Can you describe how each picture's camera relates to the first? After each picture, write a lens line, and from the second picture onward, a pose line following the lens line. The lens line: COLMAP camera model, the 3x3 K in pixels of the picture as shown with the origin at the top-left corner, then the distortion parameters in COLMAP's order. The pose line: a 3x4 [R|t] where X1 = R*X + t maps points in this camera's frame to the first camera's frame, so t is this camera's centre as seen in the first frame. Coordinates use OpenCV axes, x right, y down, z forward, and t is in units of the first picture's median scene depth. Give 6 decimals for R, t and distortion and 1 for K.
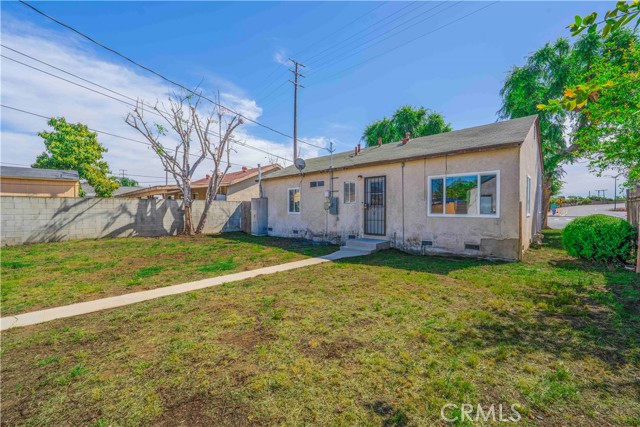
lens RADIAL K [[260.3, 0, 320.0], [0, 260.3, 213.5], [0, 0, 1]] dist [-0.004271, -0.000693]
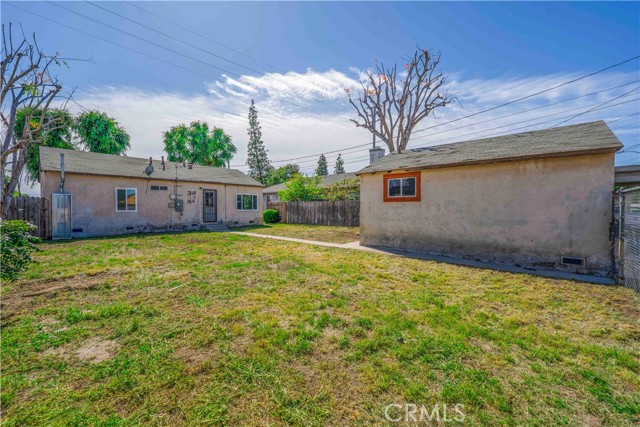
lens RADIAL K [[260.3, 0, 320.0], [0, 260.3, 213.5], [0, 0, 1]] dist [-0.004271, -0.000693]
pose [[-0.044368, -0.016198, 0.998884, -1.446953], [0.021914, 0.999612, 0.017183, 0.008806], [-0.998775, 0.022652, -0.043996, 0.286006]]
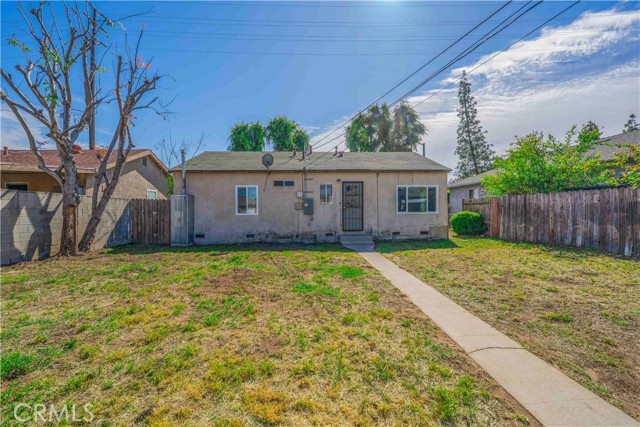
lens RADIAL K [[260.3, 0, 320.0], [0, 260.3, 213.5], [0, 0, 1]] dist [-0.004271, -0.000693]
pose [[0.682090, -0.009462, 0.731207, -0.675419], [0.019939, 0.999785, -0.005663, 0.006021], [-0.730996, 0.018443, 0.682132, 0.270367]]
